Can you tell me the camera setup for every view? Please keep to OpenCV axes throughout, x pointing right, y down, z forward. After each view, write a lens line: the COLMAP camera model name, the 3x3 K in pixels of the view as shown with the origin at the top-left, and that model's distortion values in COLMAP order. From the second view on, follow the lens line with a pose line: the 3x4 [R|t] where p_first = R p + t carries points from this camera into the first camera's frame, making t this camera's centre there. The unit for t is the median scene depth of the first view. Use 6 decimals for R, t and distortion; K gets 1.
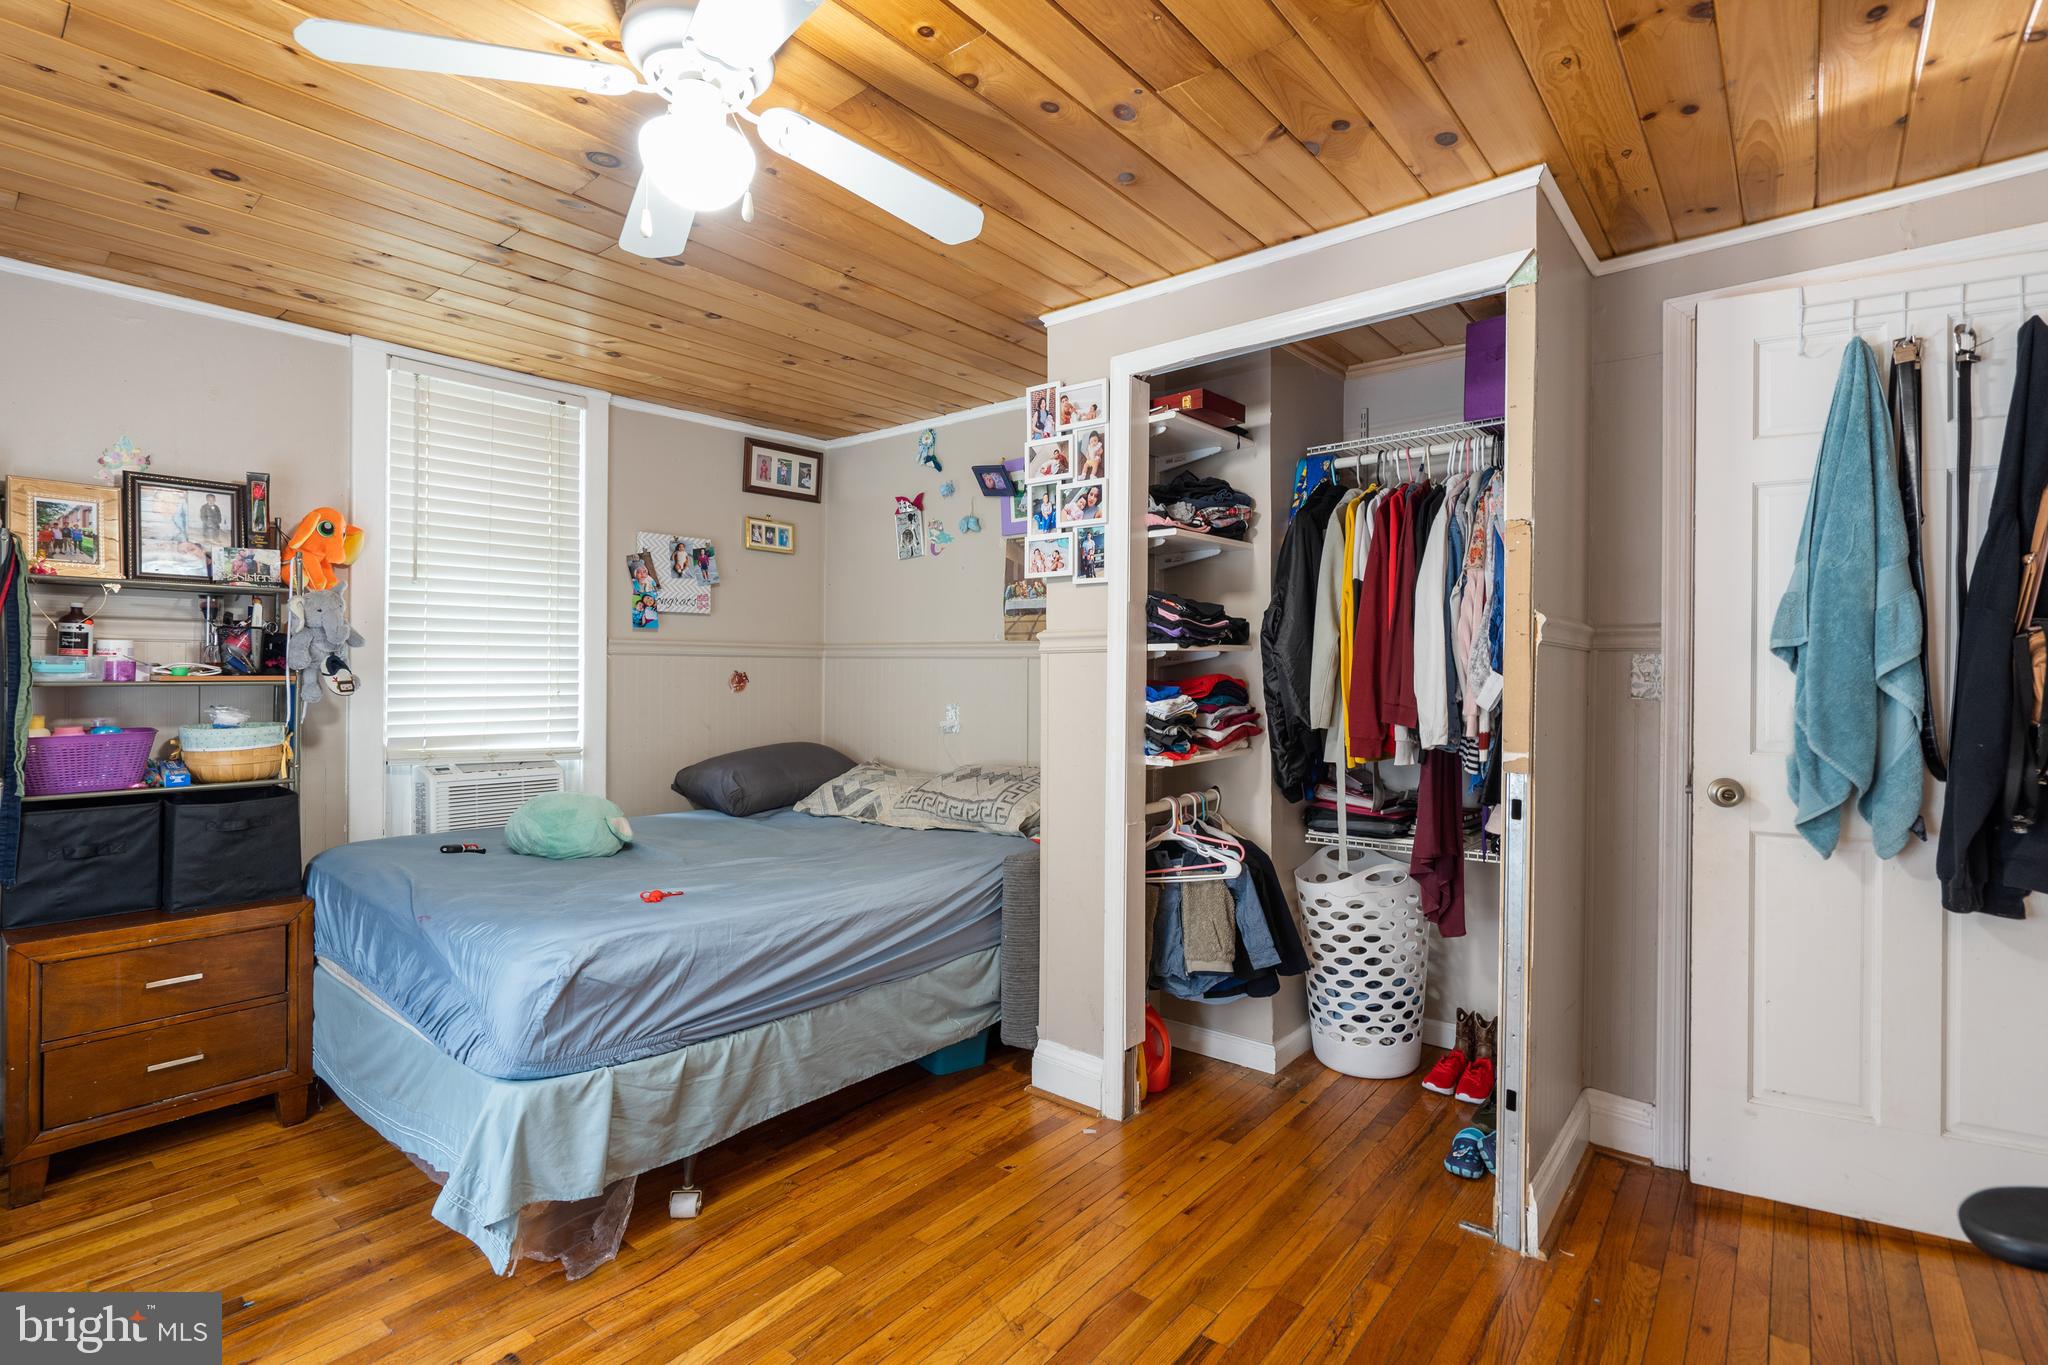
lens RADIAL K [[944.6, 0, 1026.4], [0, 944.6, 685.0], [0, 0, 1]] dist [0.001001, 0.000326]
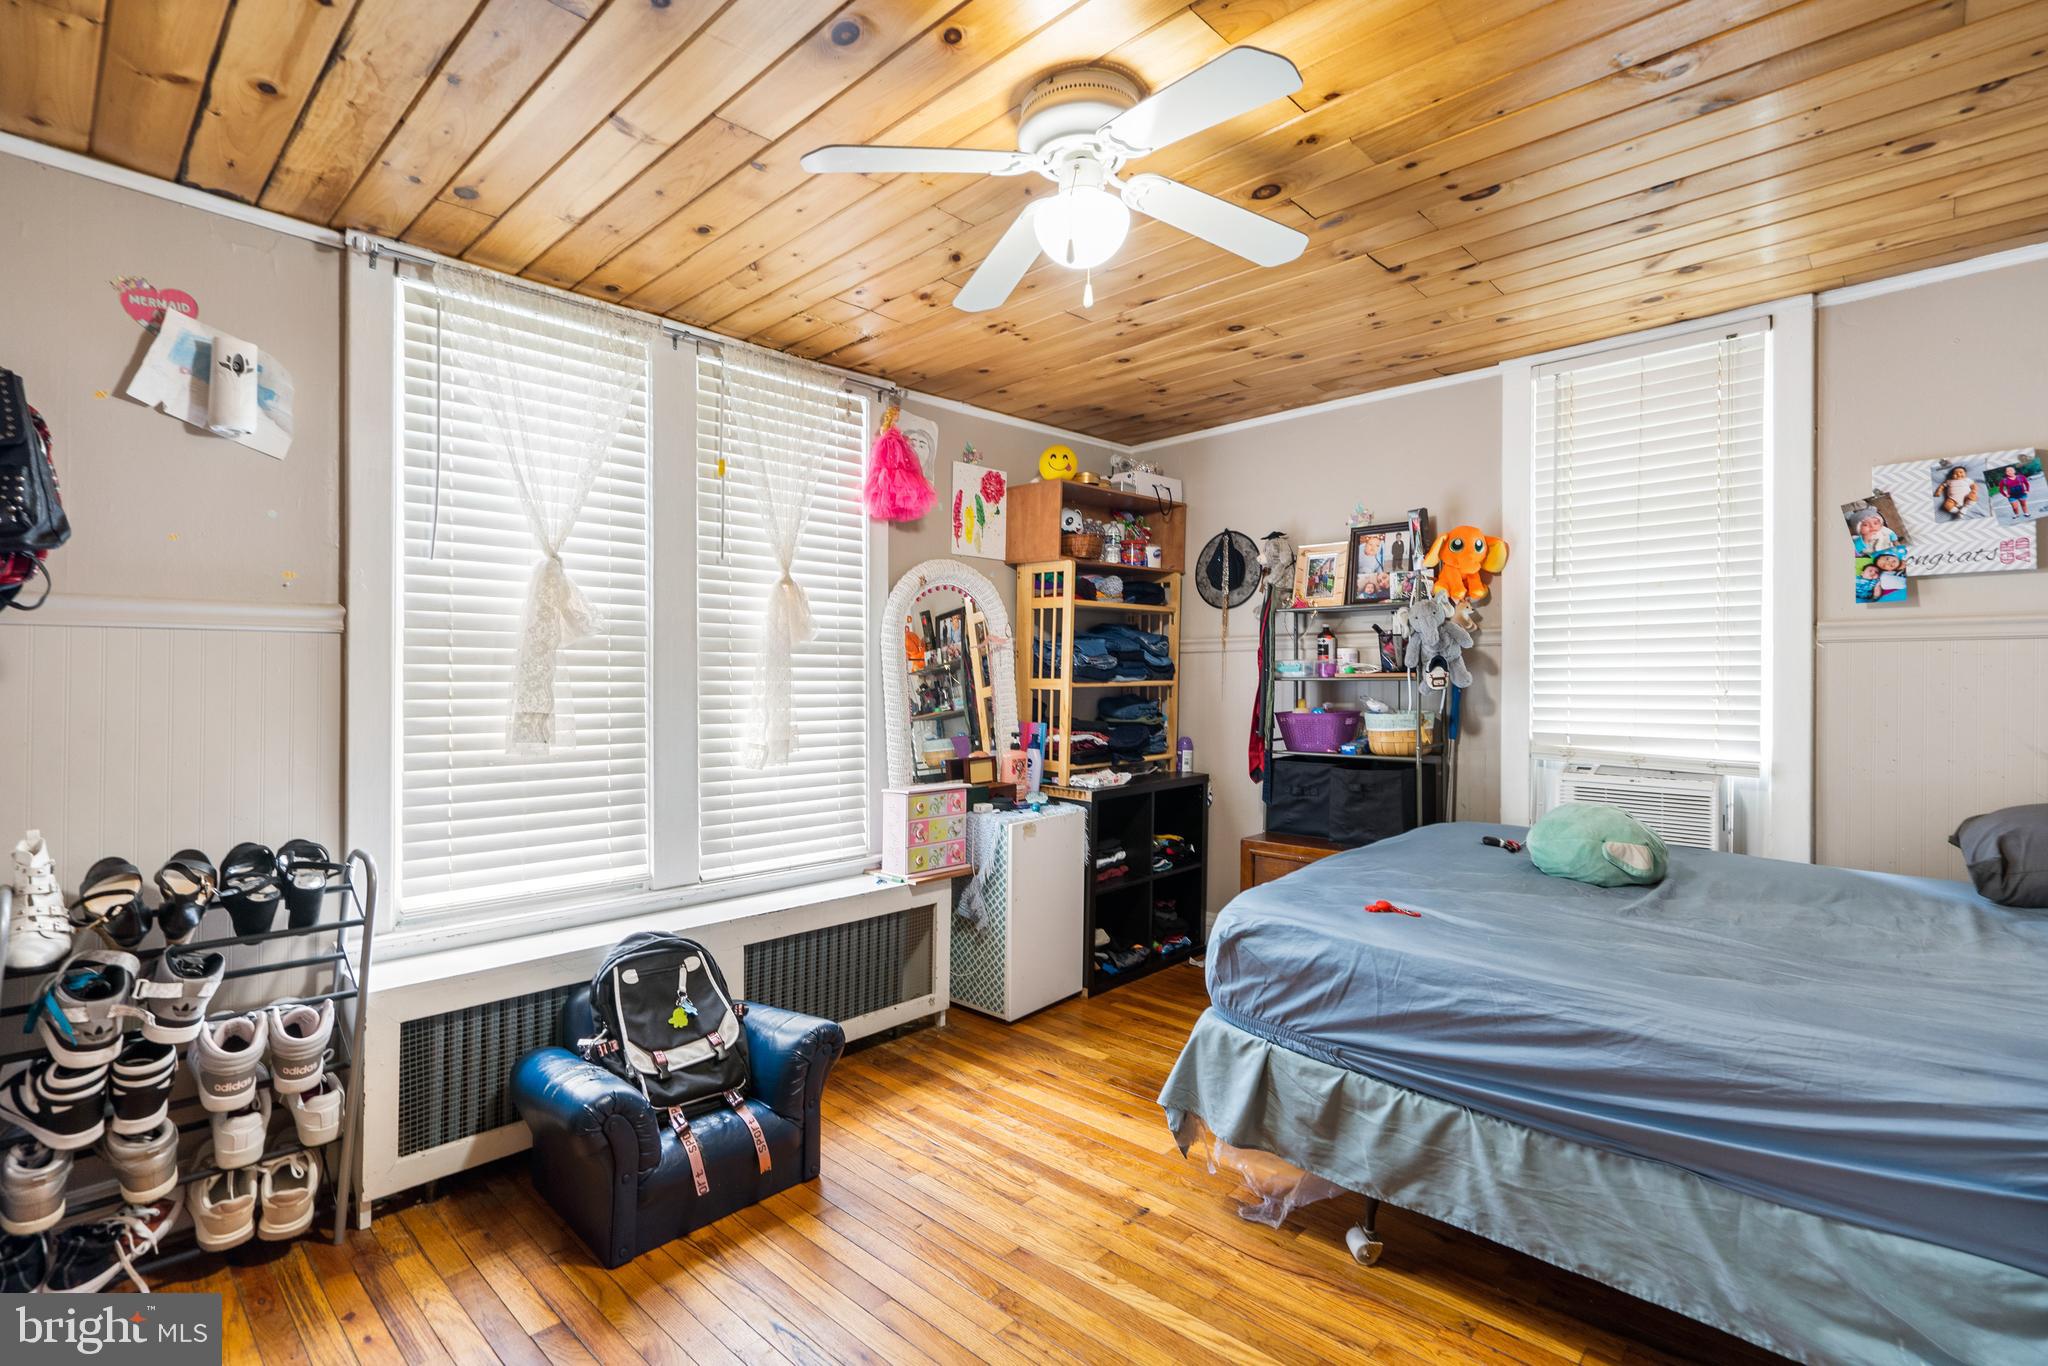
lens RADIAL K [[944.6, 0, 1026.9], [0, 944.6, 670.1], [0, 0, 1]] dist [0.001001, 0.000326]
pose [[-0.056417, -0.006281, -0.998388, 0.402910], [-0.005911, 0.999965, -0.005957, -0.002867], [0.998390, 0.005565, -0.056452, 0.499639]]
